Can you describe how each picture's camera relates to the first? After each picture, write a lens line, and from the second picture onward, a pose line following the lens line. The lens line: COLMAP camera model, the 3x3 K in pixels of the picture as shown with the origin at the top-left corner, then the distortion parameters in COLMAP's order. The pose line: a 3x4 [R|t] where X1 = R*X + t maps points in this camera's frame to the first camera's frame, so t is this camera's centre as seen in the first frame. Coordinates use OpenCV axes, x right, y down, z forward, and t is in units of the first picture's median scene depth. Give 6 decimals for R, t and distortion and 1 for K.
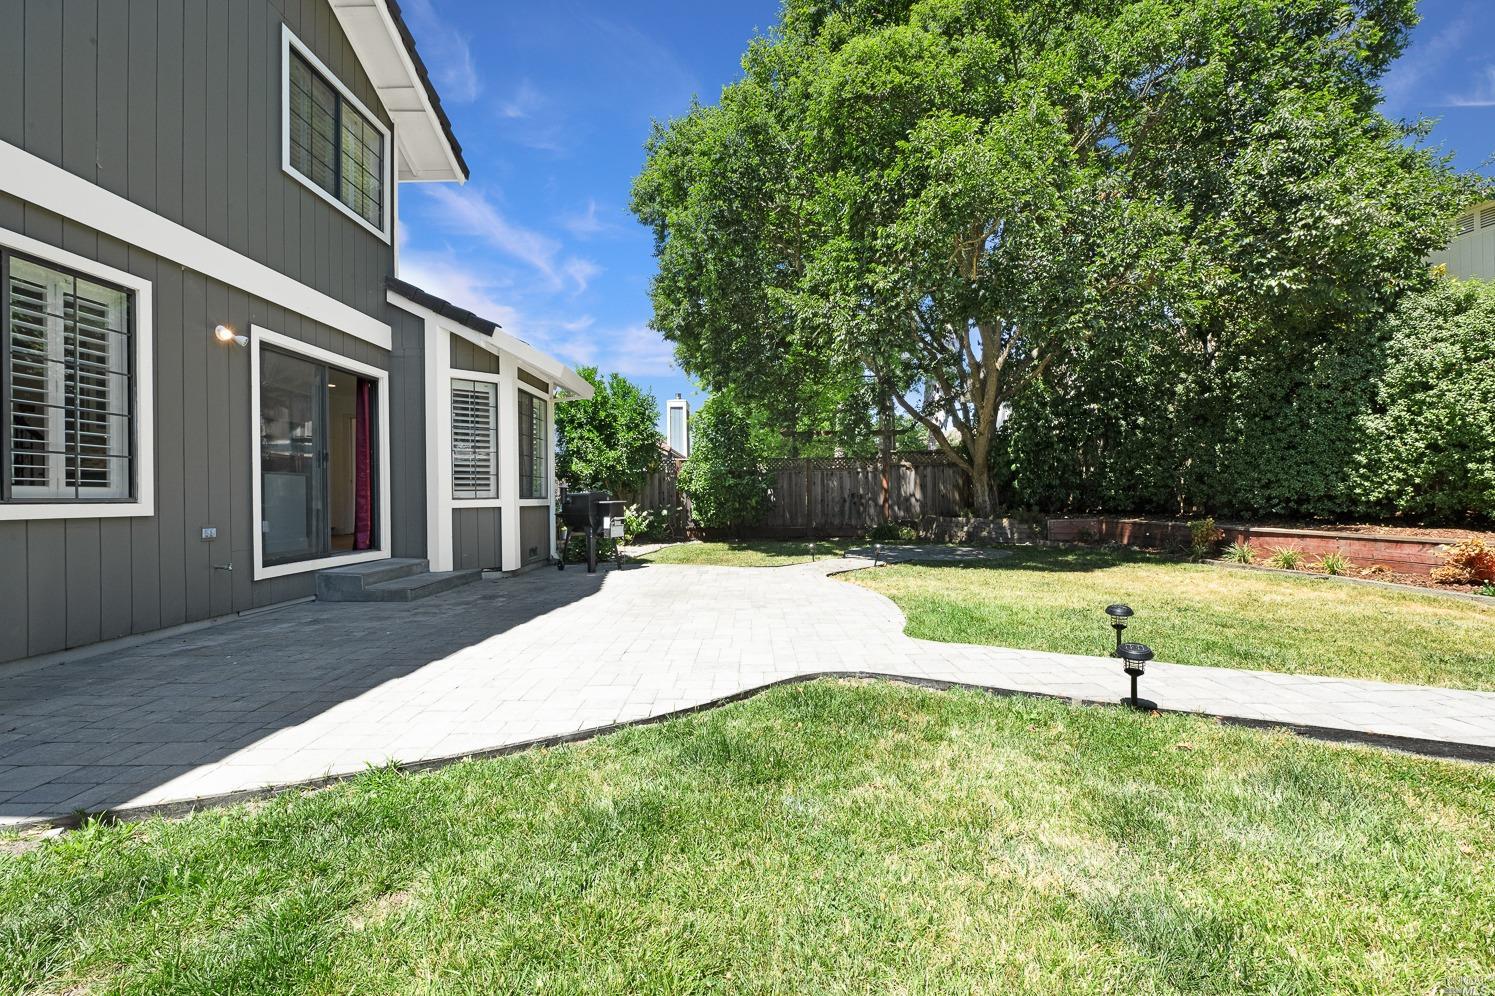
lens RADIAL K [[604.7, 0, 739.9], [0, 604.7, 499.1], [0, 0, 1]] dist [0.001860, 0.000238]
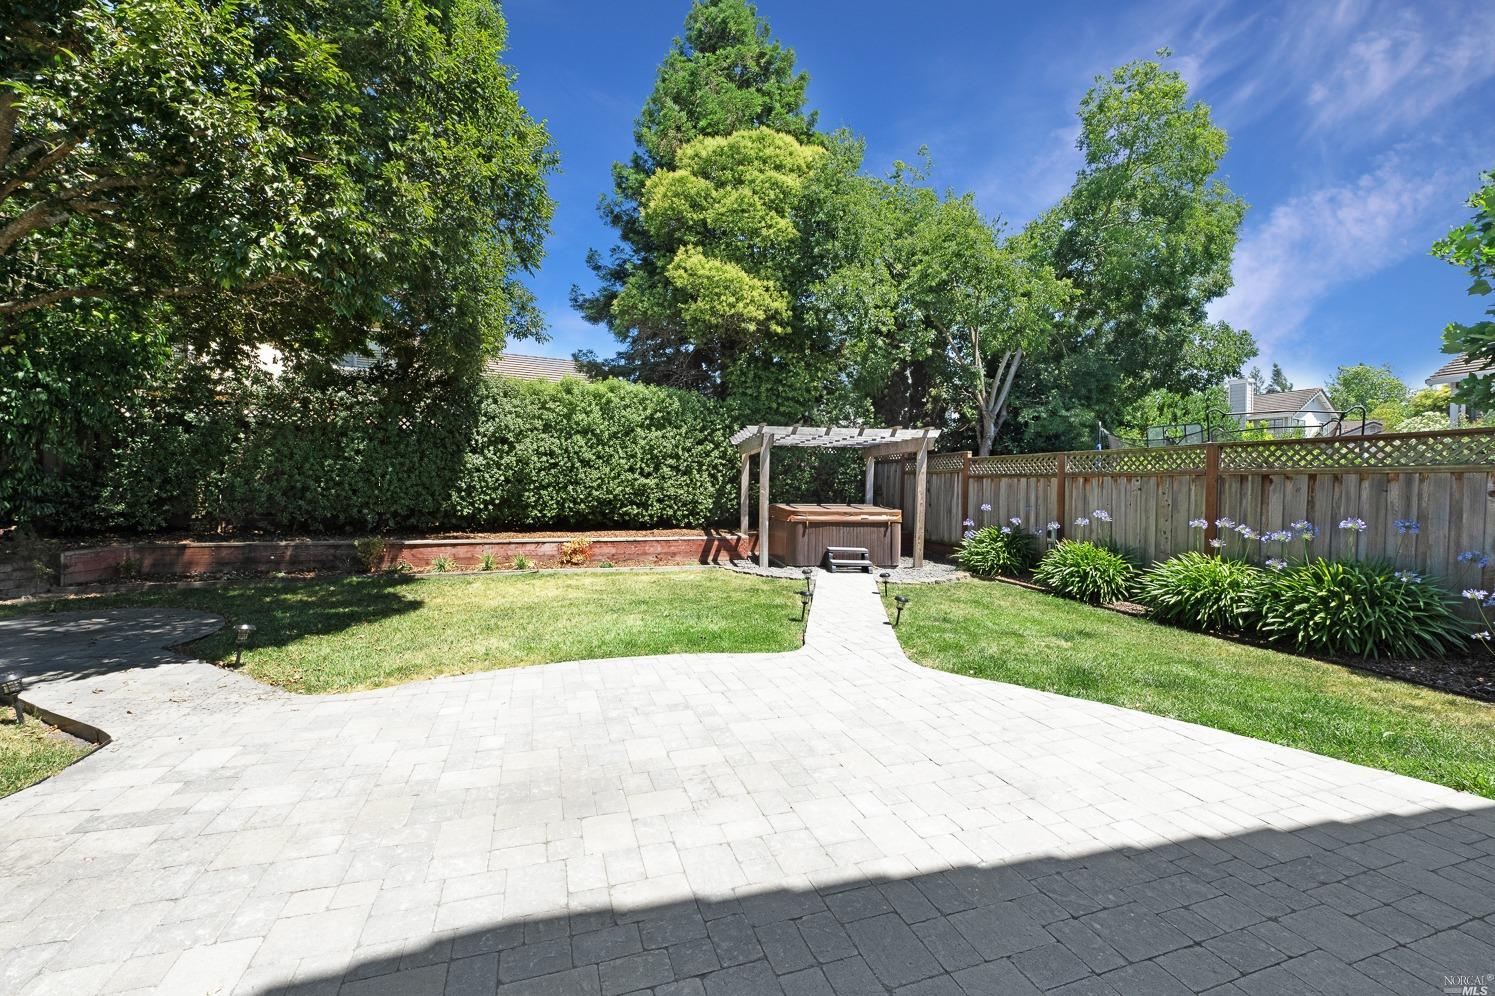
lens RADIAL K [[604.7, 0, 746.1], [0, 604.7, 501.9], [0, 0, 1]] dist [0.001860, 0.000238]
pose [[-0.343910, -0.022855, 0.938725, -0.502804], [-0.008868, 0.999738, 0.021091, -0.065447], [-0.938961, -0.001071, -0.344022, 0.914403]]
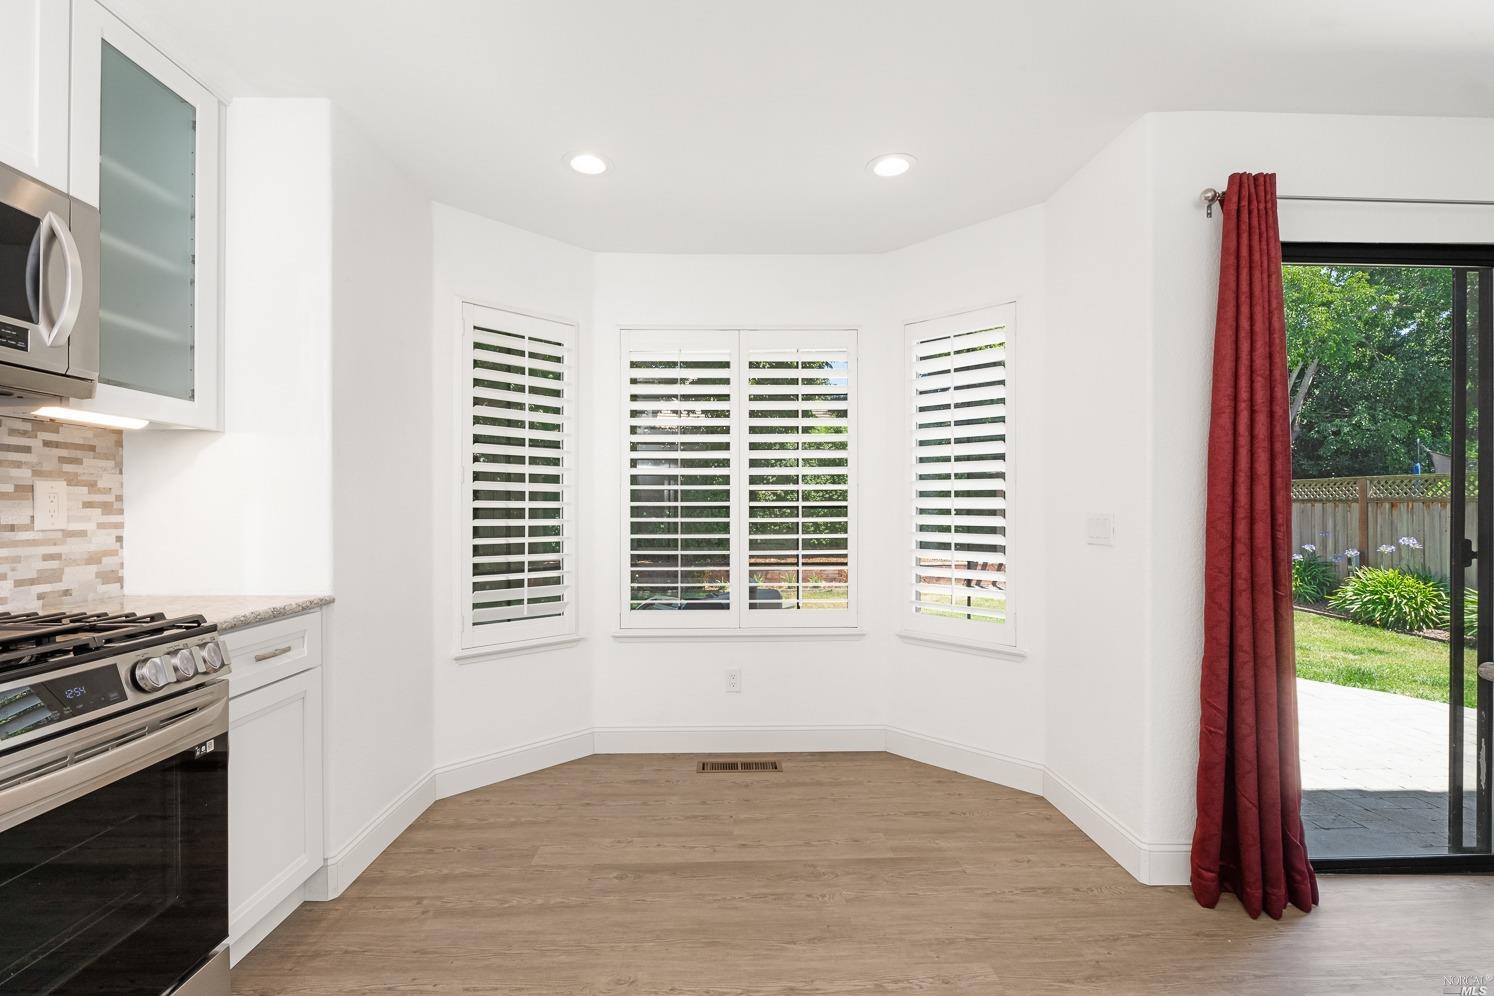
lens RADIAL K [[689.1, 0, 732.3], [0, 689.1, 505.5], [0, 0, 1]] dist [-0.020860, 0.000829]
pose [[-0.047013, 0.005198, 0.998881, -0.842109], [0.003321, 0.999982, -0.005048, -0.087329], [-0.998889, 0.003080, -0.047029, 1.194239]]
